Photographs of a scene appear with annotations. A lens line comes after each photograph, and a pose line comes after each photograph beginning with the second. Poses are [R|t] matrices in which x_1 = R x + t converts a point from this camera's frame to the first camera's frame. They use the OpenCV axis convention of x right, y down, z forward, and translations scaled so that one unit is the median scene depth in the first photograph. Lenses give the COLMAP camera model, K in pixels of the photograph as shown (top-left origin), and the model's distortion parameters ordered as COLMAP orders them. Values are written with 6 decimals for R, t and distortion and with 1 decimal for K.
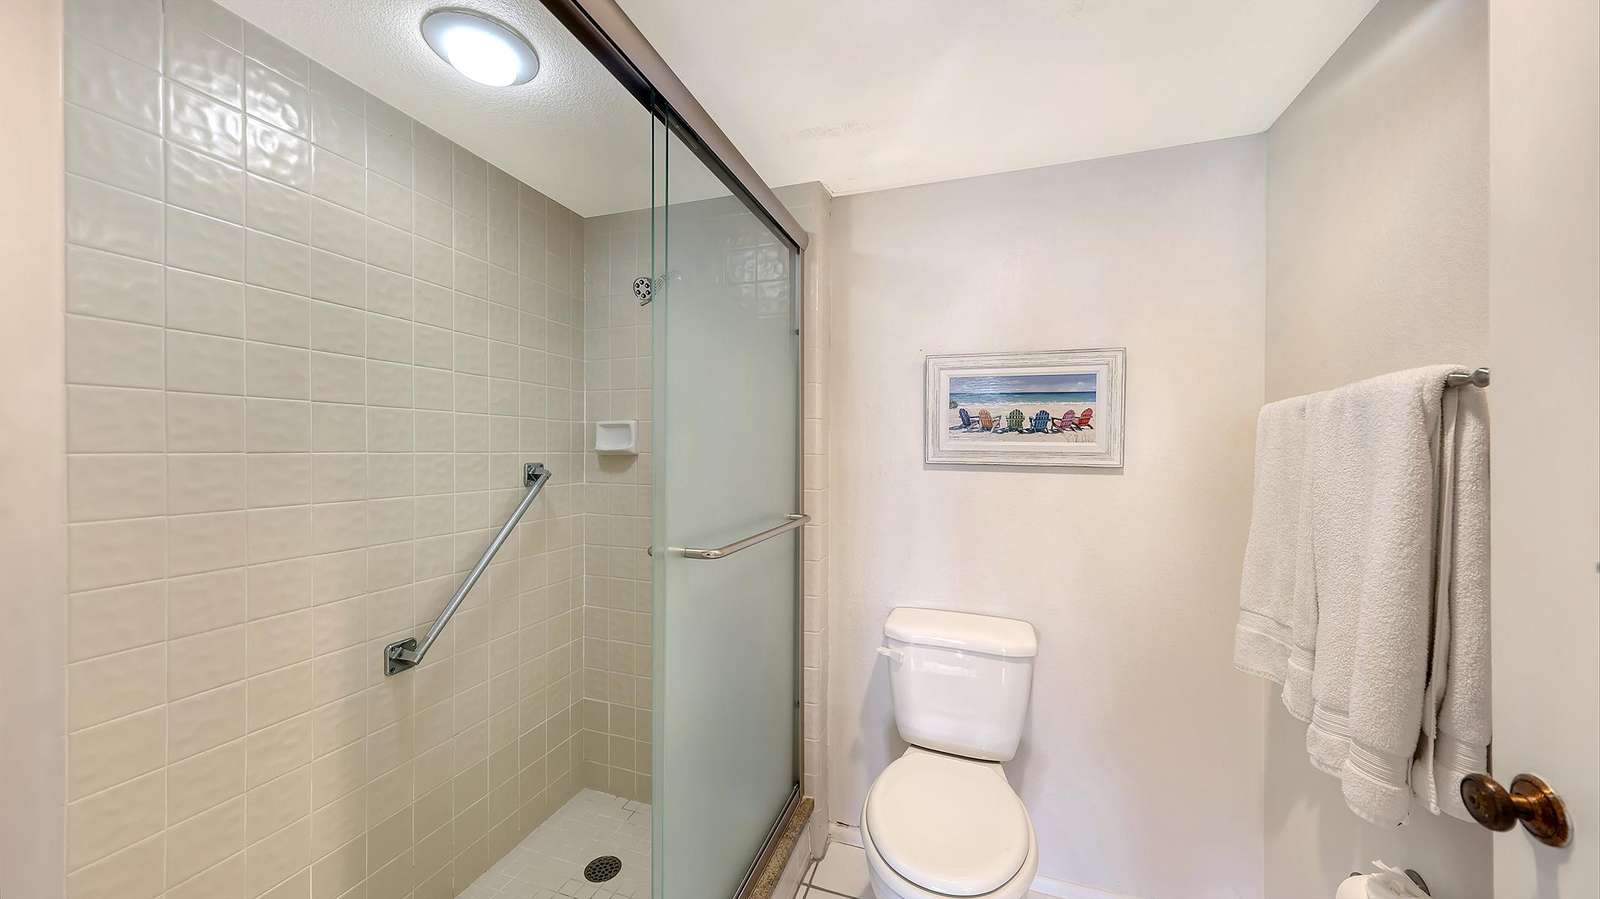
lens RADIAL K [[545.6, 0, 802.5], [0, 545.6, 440.6], [0, 0, 1]] dist [0.007562, -0.000083]
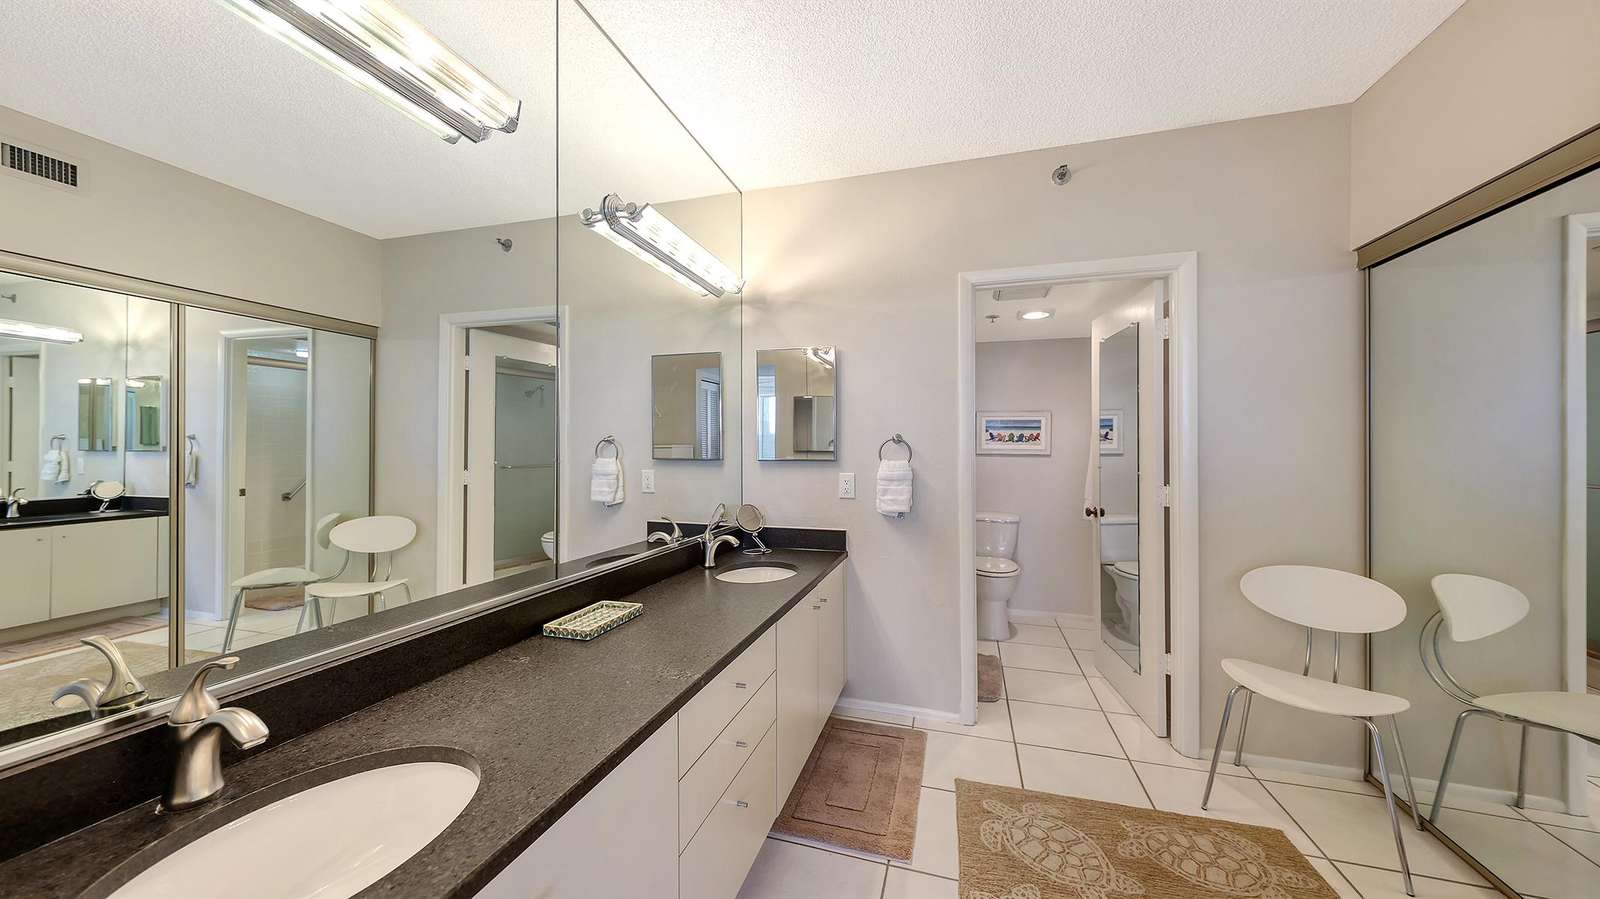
lens RADIAL K [[545.6, 0, 795.9], [0, 545.6, 442.7], [0, 0, 1]] dist [0.007562, -0.000083]
pose [[0.999969, 0.002423, -0.007448, -0.637698], [-0.002573, 0.999792, -0.020236, 0.046620], [0.007397, 0.020255, 0.999767, -1.663651]]
